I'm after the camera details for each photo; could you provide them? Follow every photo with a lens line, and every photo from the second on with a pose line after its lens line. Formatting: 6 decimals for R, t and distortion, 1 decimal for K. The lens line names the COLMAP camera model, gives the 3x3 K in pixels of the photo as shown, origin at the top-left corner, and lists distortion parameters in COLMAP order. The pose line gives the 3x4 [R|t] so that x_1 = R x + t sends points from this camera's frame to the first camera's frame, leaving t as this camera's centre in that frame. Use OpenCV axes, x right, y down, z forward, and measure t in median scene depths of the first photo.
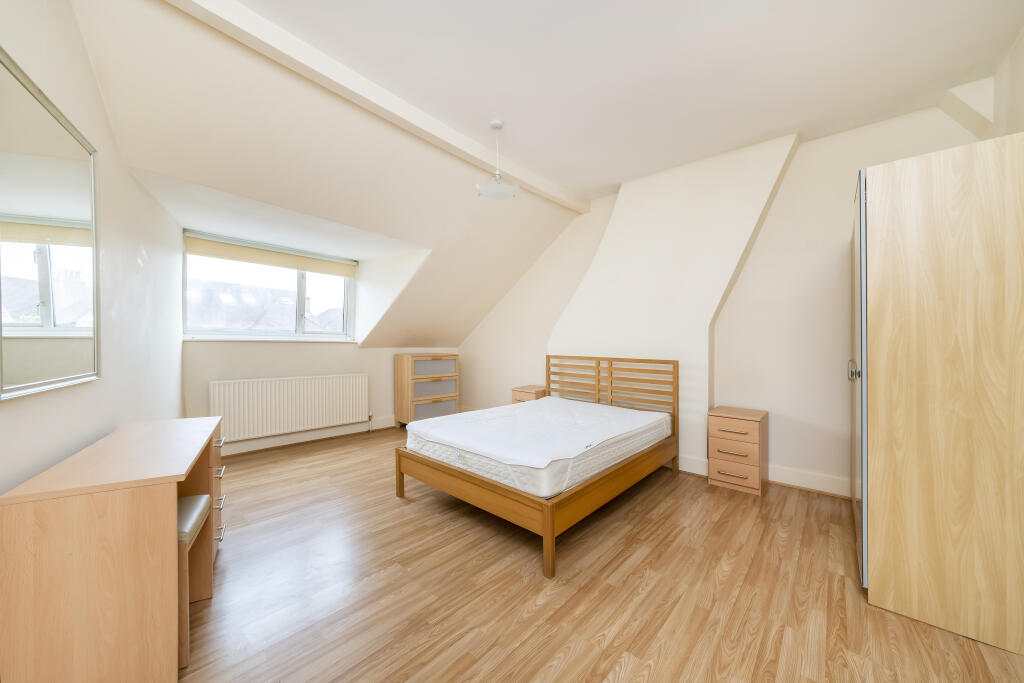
lens RADIAL K [[375.6, 0, 510.3], [0, 375.6, 338.9], [0, 0, 1]] dist [-0.000278, 0.000102]
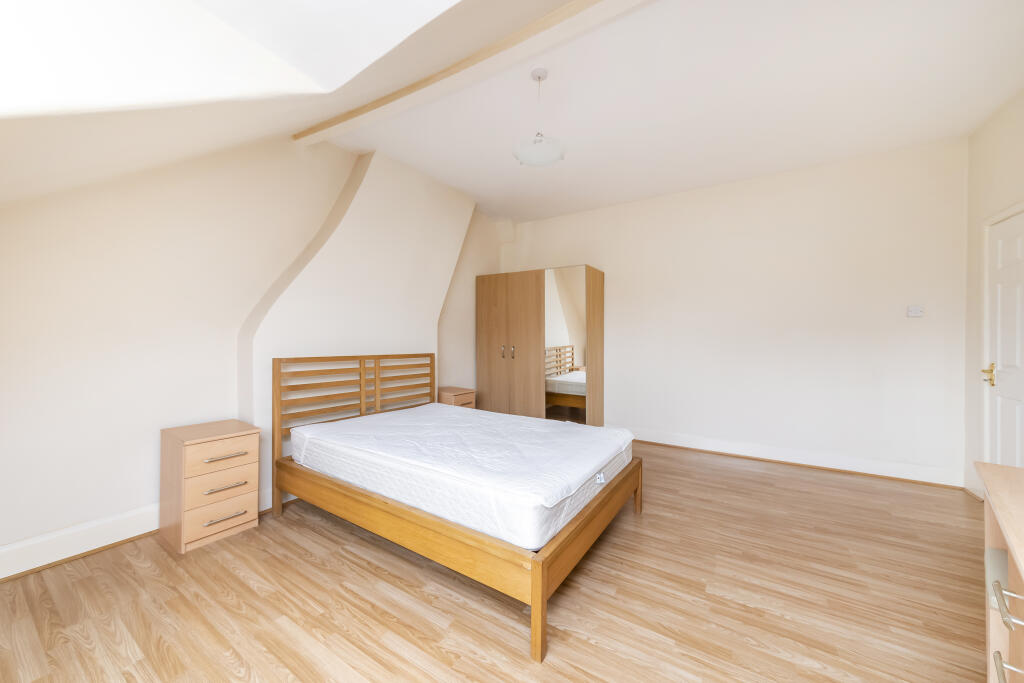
lens RADIAL K [[375.6, 0, 510.3], [0, 375.6, 338.9], [0, 0, 1]] dist [-0.000278, 0.000102]
pose [[-0.162936, -0.008743, 0.986598, -0.873719], [-0.012401, 0.999900, 0.006813, 0.009257], [-0.986559, -0.011125, -0.163028, 1.288222]]
